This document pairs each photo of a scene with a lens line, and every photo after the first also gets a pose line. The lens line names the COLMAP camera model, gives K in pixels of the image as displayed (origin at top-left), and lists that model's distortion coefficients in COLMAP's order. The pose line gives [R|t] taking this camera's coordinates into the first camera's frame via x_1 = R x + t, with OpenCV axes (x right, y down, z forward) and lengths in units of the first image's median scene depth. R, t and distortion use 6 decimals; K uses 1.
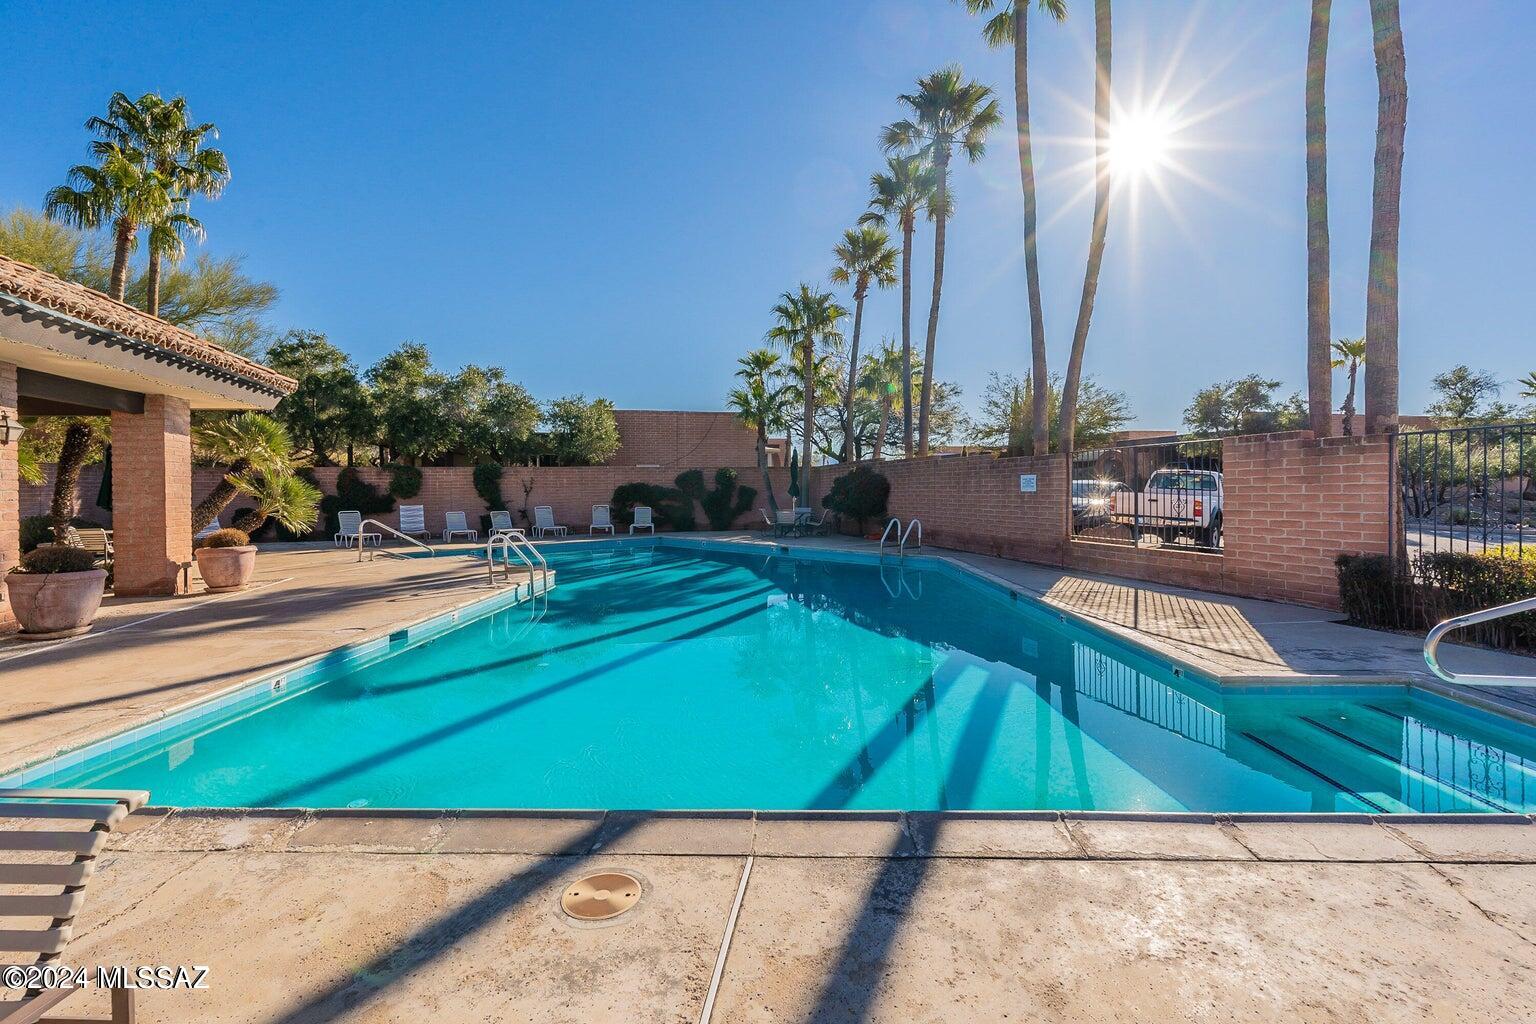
lens RADIAL K [[672.3, 0, 770.6], [0, 672.3, 498.1], [0, 0, 1]] dist [-0.004721, 0.001173]
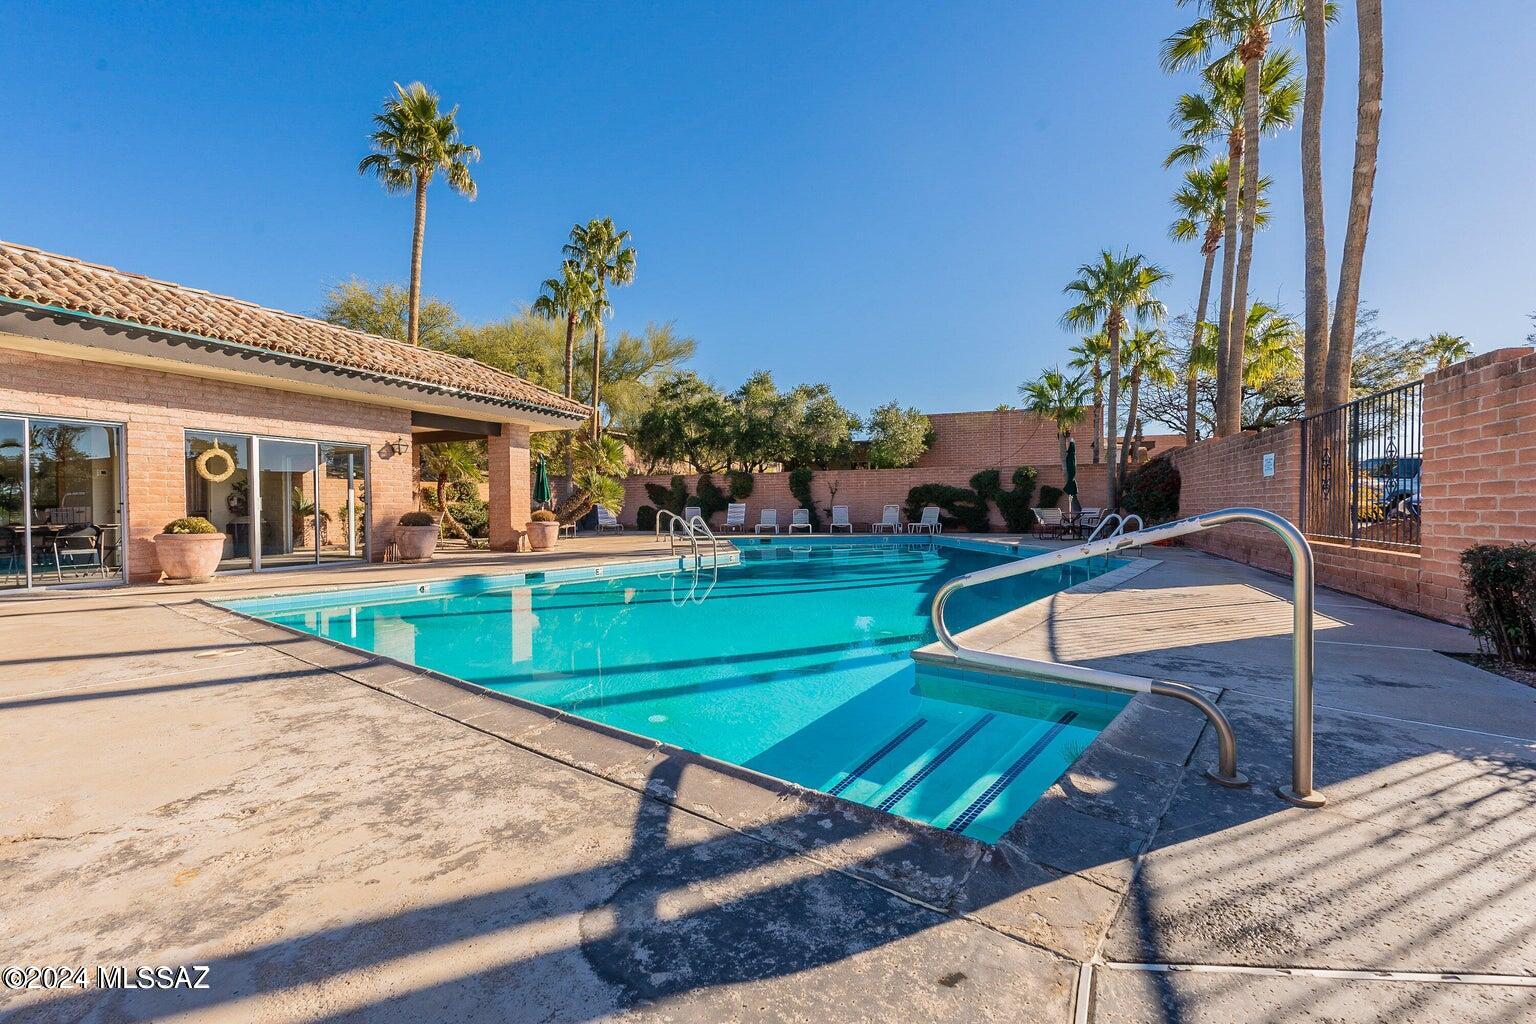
lens RADIAL K [[672.3, 0, 770.2], [0, 672.3, 517.6], [0, 0, 1]] dist [-0.004721, 0.001173]
pose [[0.804298, 0.013780, -0.594066, 0.220136], [-0.007227, 0.999884, 0.013408, 0.017361], [0.594182, -0.006491, 0.804305, 0.041560]]
